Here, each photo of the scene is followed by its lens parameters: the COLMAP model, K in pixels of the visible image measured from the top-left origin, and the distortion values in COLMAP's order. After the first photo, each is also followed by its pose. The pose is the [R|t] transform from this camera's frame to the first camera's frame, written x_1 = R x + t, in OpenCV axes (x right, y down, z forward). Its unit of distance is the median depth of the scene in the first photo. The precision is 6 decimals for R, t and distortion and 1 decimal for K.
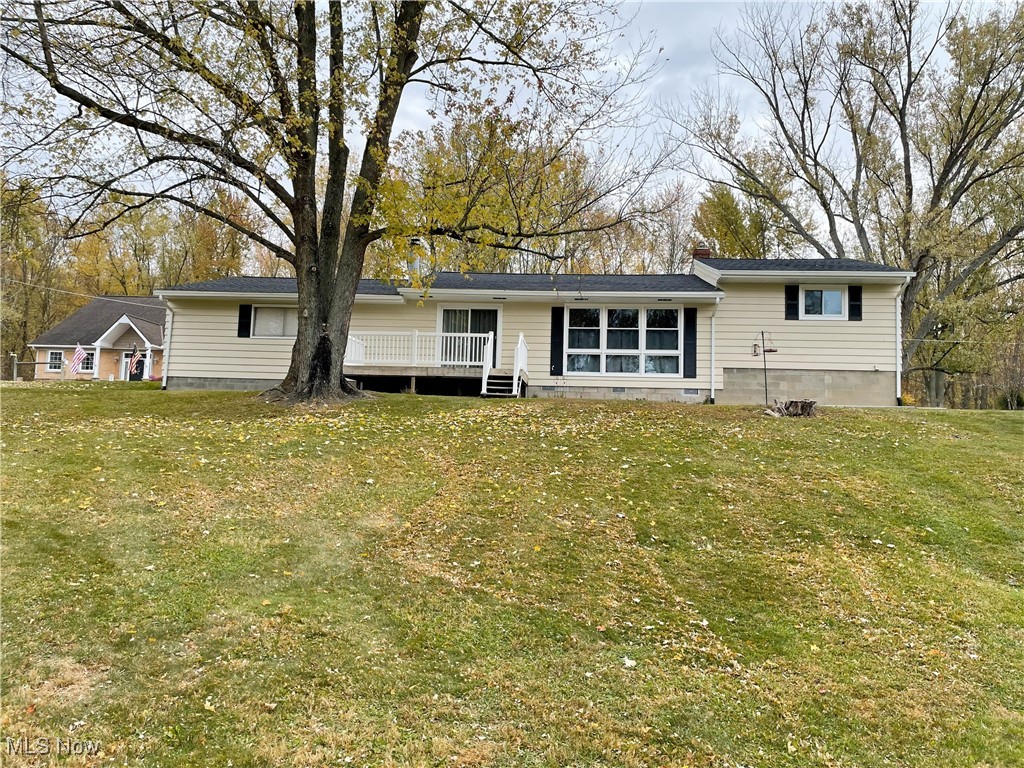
lens RADIAL K [[776.9, 0, 515.7], [0, 776.9, 377.3], [0, 0, 1]] dist [0.071868, 0.000021]
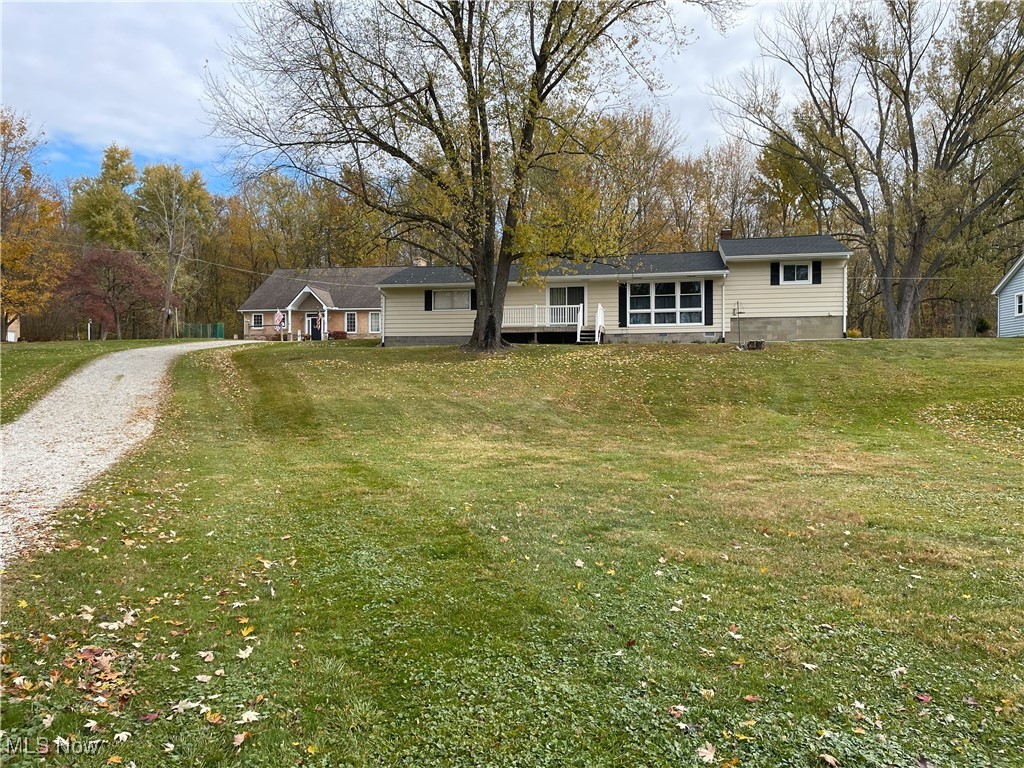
lens RADIAL K [[776.9, 0, 521.1], [0, 776.9, 379.7], [0, 0, 1]] dist [0.071868, 0.000021]
pose [[0.994291, -0.031724, -0.101878, 0.004213], [0.040878, 0.995187, 0.089056, -0.045504], [0.098563, -0.092713, 0.990803, -0.604304]]
